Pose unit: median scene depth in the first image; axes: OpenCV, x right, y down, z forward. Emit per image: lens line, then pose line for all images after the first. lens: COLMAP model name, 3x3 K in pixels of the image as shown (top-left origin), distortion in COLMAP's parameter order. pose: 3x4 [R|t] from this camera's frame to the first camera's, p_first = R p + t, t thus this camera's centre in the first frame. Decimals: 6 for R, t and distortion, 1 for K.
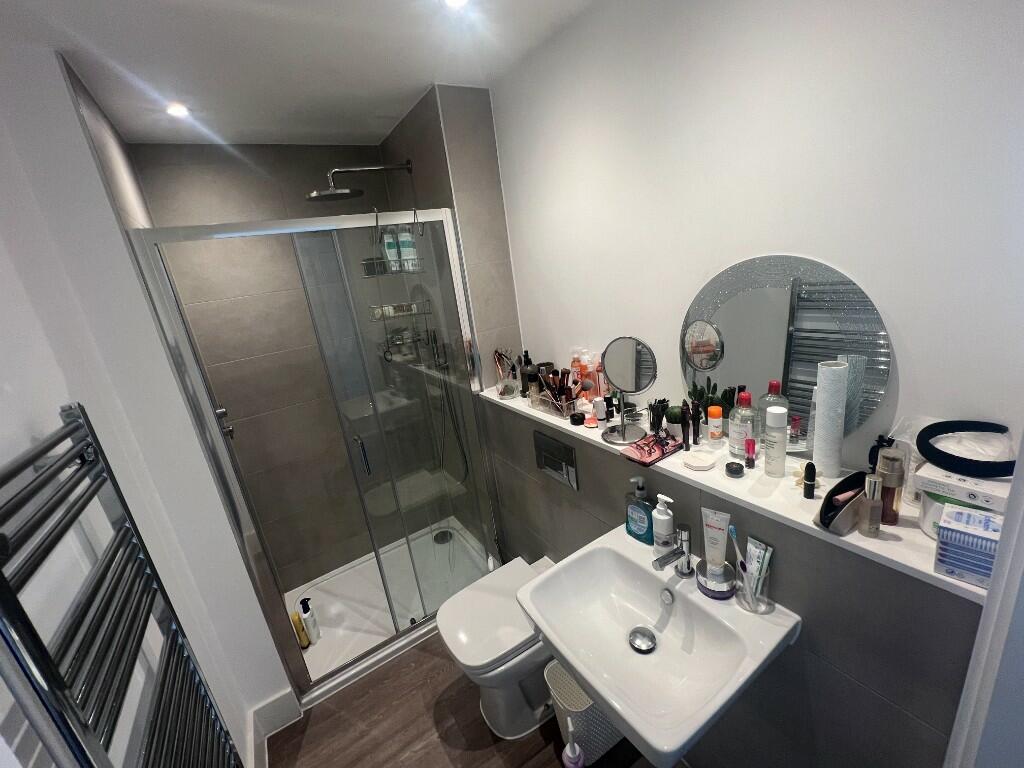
lens RADIAL K [[413.3, 0, 512.0], [0, 413.3, 384.0], [0, 0, 1]] dist [0.013377, -0.009178]
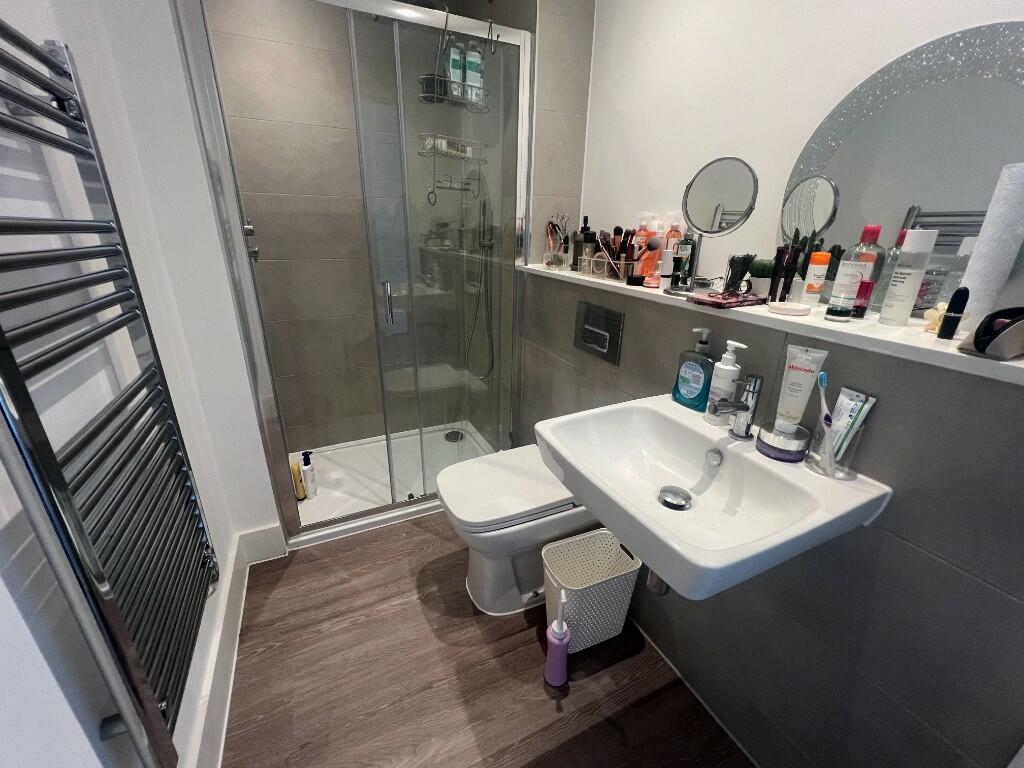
lens RADIAL K [[414.7, 0, 512.0], [0, 414.7, 384.0], [0, 0, 1]] dist [-0.000158, 0.000559]
pose [[0.980567, 0.186325, -0.061414, 0.000760], [-0.181142, 0.980090, 0.081305, 0.241852], [0.075340, -0.068600, 0.994795, 0.099712]]
